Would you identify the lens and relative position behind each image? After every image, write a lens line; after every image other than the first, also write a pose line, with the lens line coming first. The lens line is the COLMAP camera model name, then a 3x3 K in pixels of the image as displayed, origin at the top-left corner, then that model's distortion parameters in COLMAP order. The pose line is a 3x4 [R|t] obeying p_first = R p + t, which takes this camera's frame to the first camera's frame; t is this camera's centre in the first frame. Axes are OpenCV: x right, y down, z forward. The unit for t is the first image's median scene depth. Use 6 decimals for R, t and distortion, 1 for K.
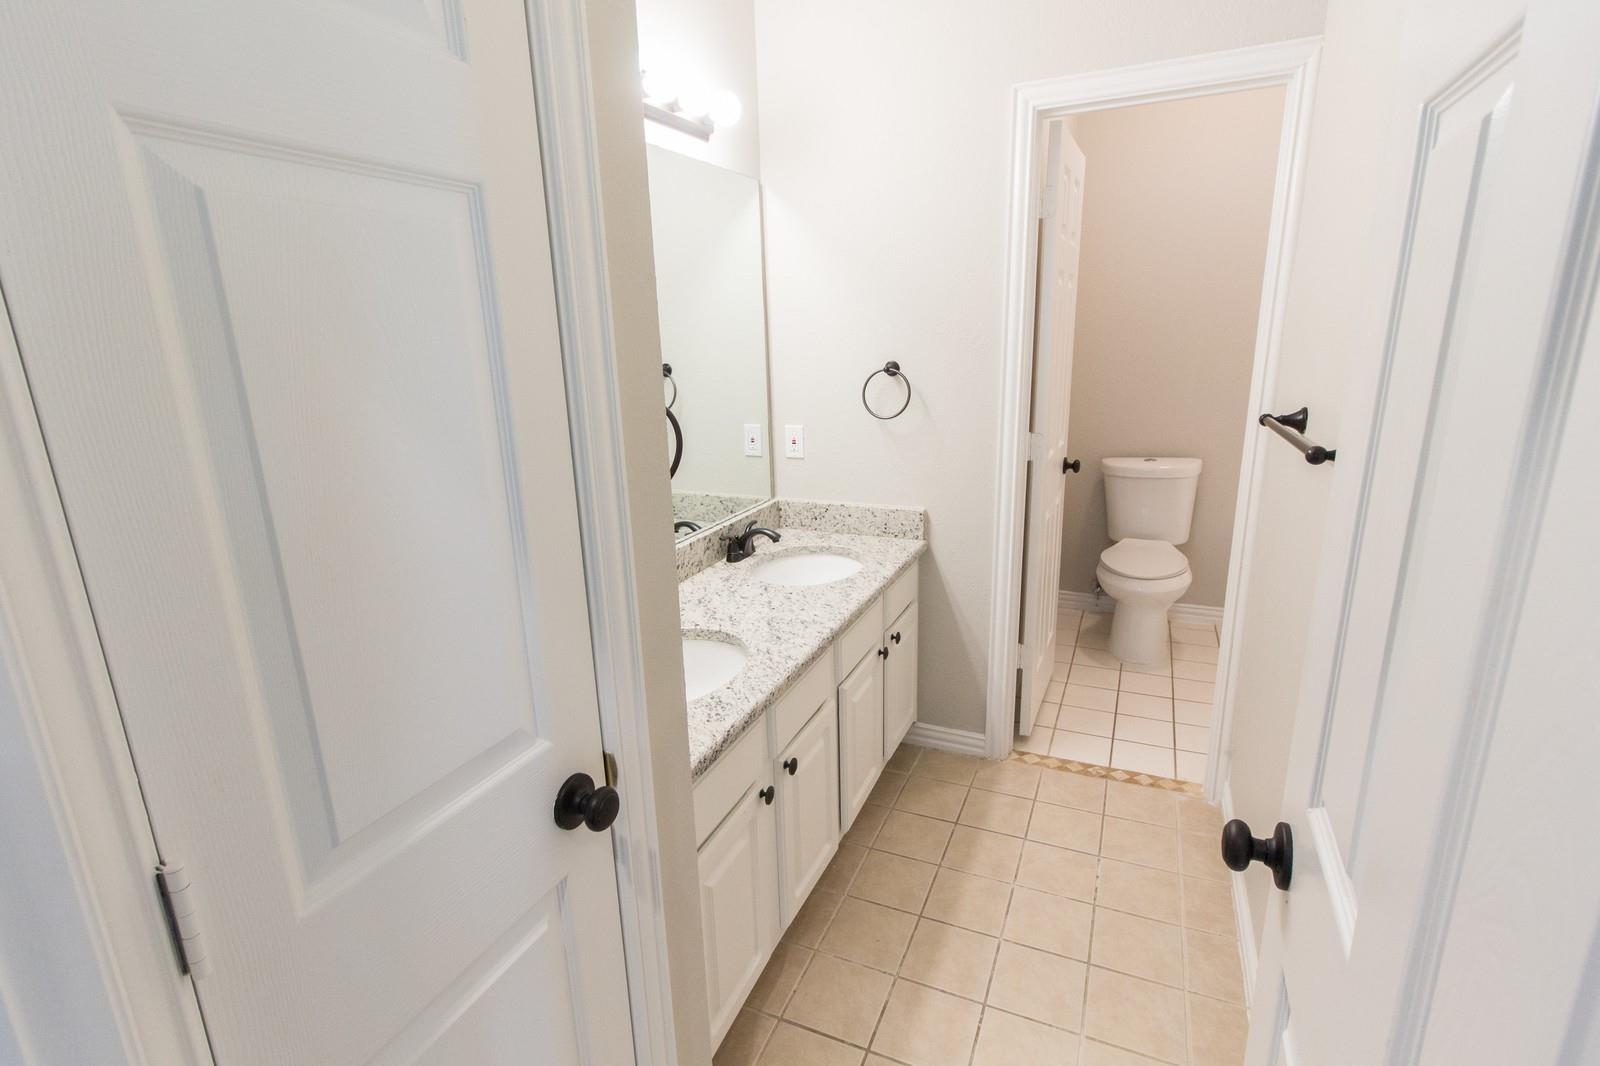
lens RADIAL K [[747.6, 0, 803.9], [0, 747.6, 520.6], [0, 0, 1]] dist [0.001651, 0.000763]
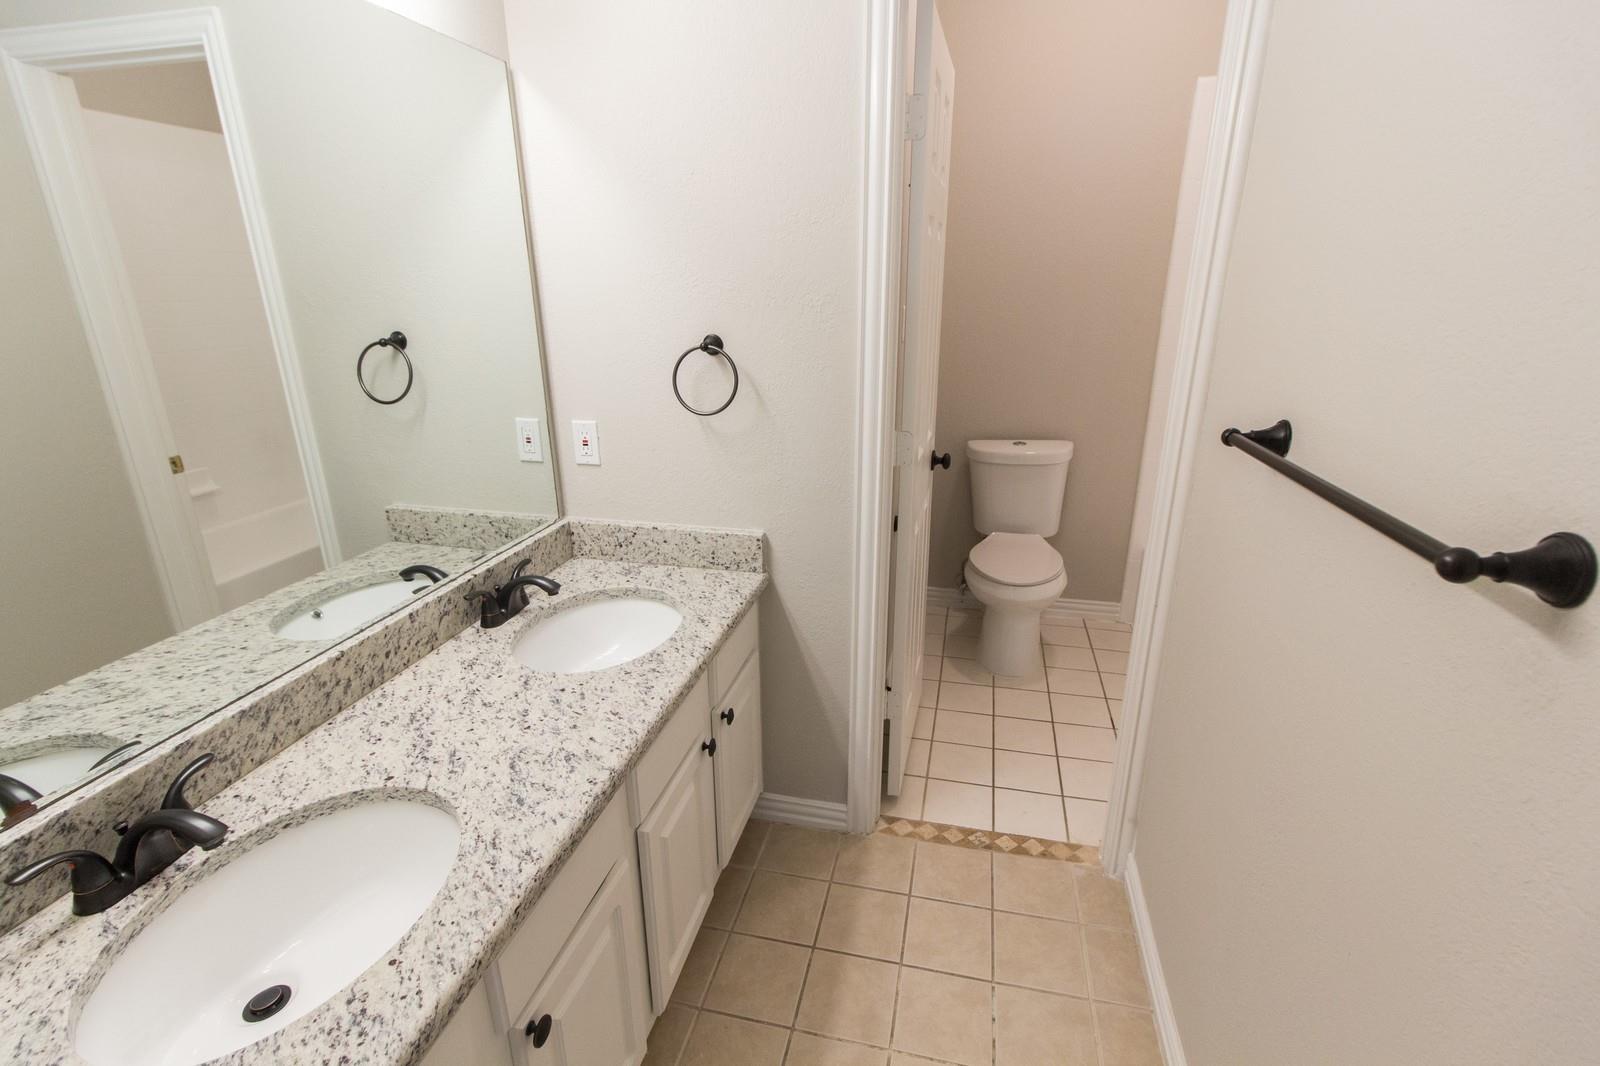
lens RADIAL K [[731.8, 0, 801.5], [0, 731.8, 522.7], [0, 0, 1]] dist [-0.001224, -0.000254]
pose [[0.982294, -0.037948, 0.183465, 0.064768], [0.025811, 0.997345, 0.068096, -0.075750], [-0.185562, -0.062155, 0.980665, 0.270773]]
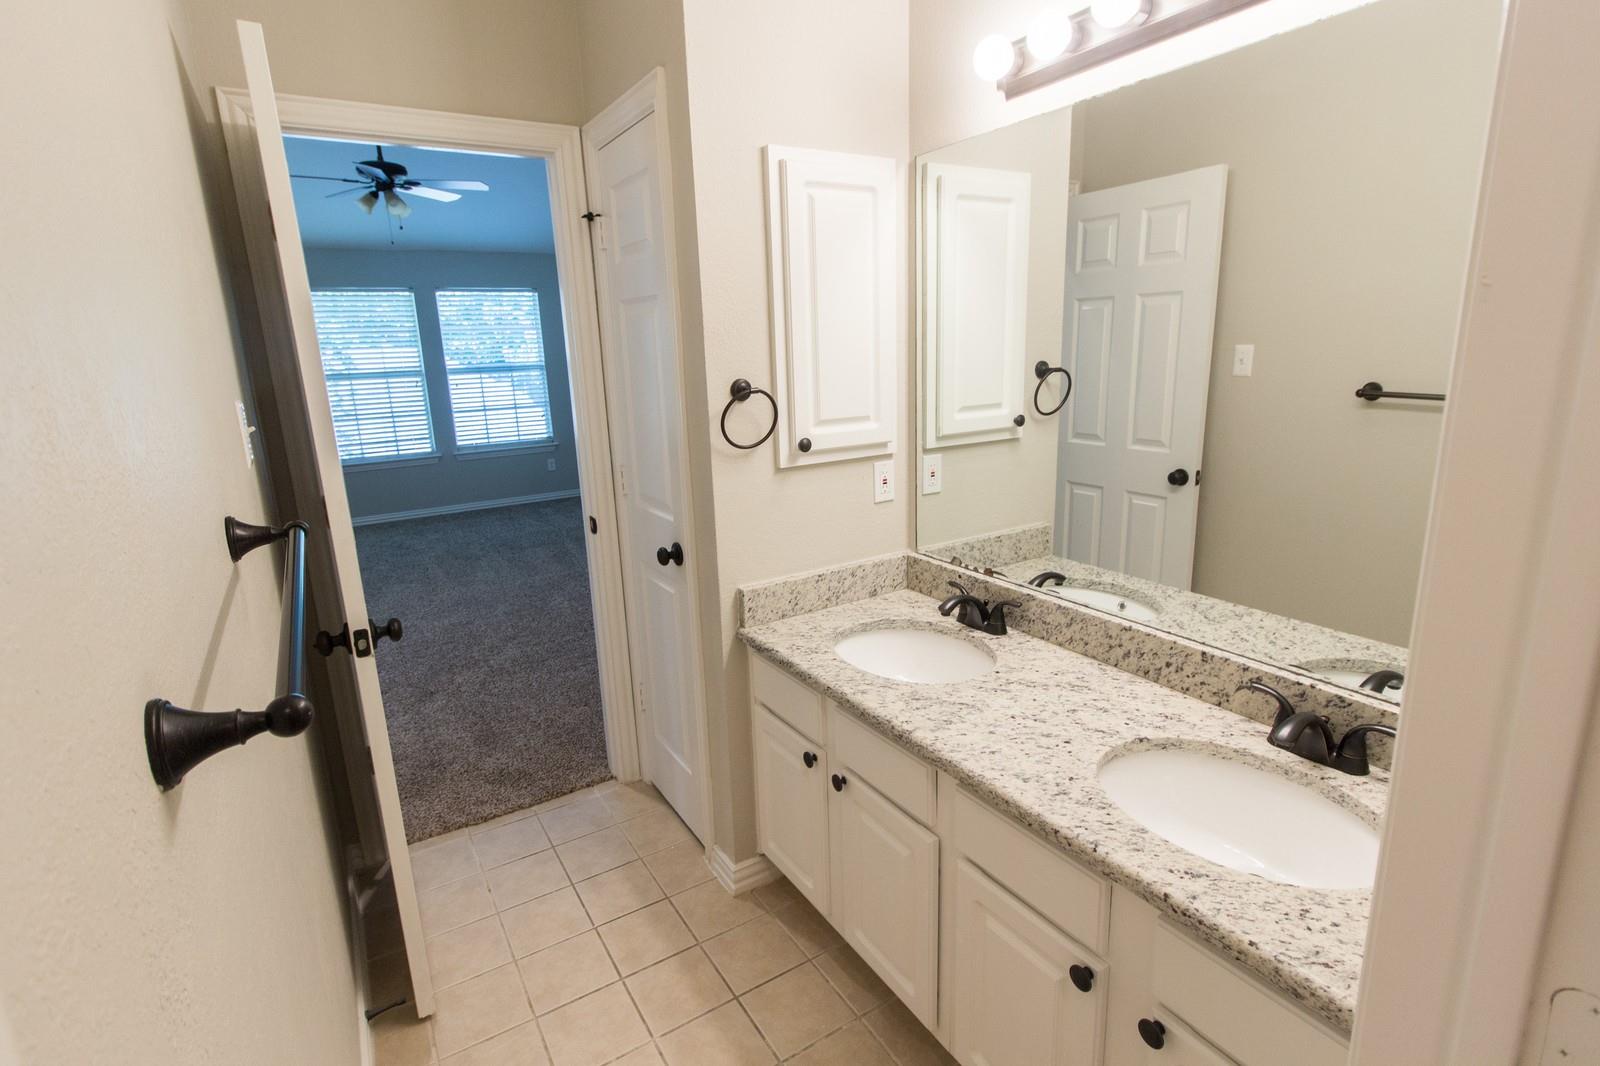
lens RADIAL K [[787.1, 0, 800.0], [0, 787.1, 533.0], [0, 0, 1]] dist [0.002007, 0.000226]
pose [[-0.555135, 0.242853, -0.795517, 0.507753], [-0.157005, 0.908637, 0.386948, -0.246058], [0.816808, 0.339708, -0.466287, 0.885101]]
